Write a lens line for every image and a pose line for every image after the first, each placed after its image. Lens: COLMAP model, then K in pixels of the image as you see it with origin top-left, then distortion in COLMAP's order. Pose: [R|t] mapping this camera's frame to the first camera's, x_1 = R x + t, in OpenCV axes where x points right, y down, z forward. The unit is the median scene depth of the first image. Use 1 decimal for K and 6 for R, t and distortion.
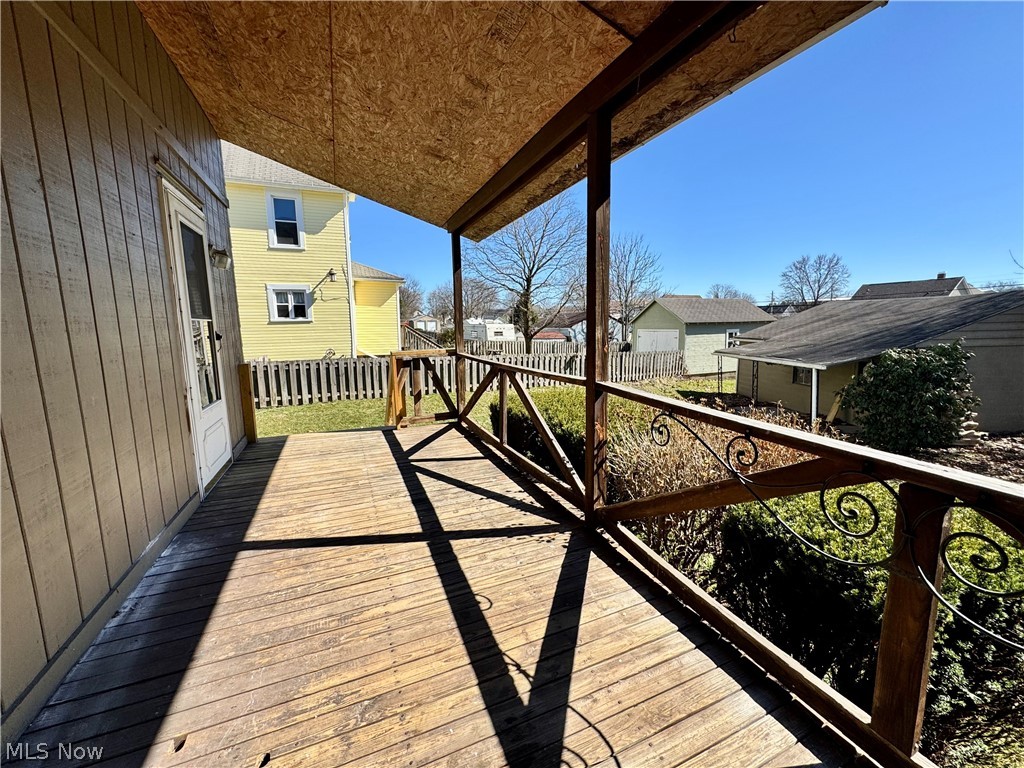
lens RADIAL K [[412.8, 0, 514.0], [0, 412.8, 383.6], [0, 0, 1]] dist [-0.003601, -0.000586]
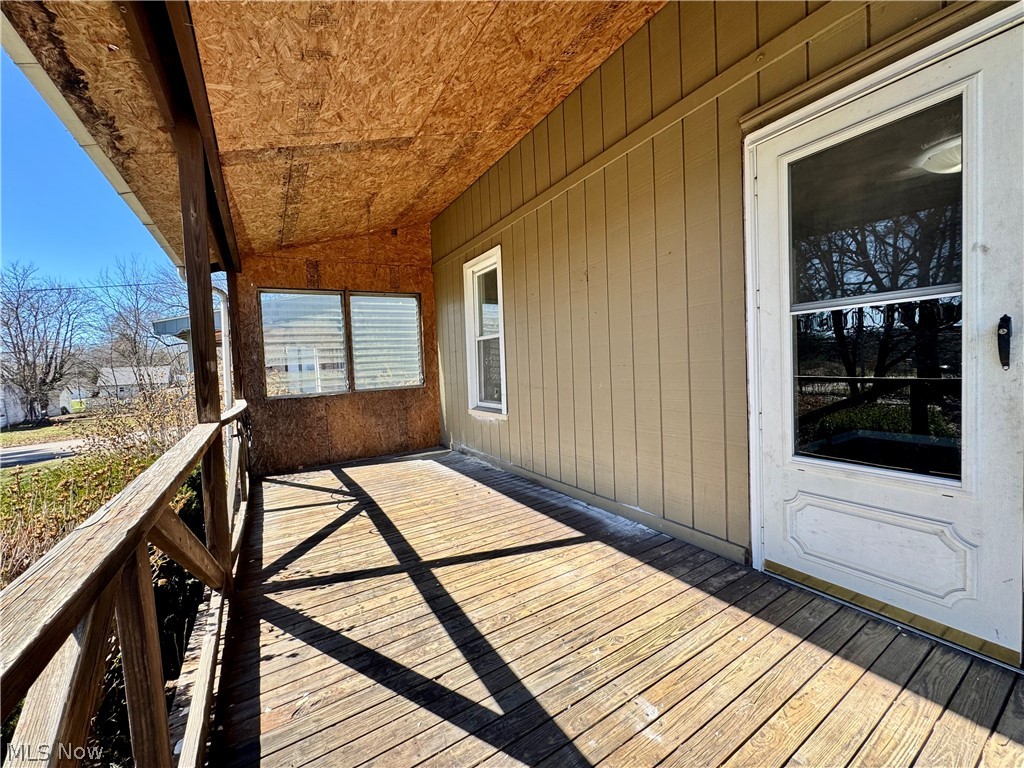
lens RADIAL K [[412.8, 0, 515.1], [0, 412.8, 382.4], [0, 0, 1]] dist [-0.003601, -0.000586]
pose [[-0.986911, 0.066113, -0.147091, -0.312256], [0.038218, 0.982003, 0.184956, -0.226709], [0.156672, 0.176914, -0.971677, 1.925579]]
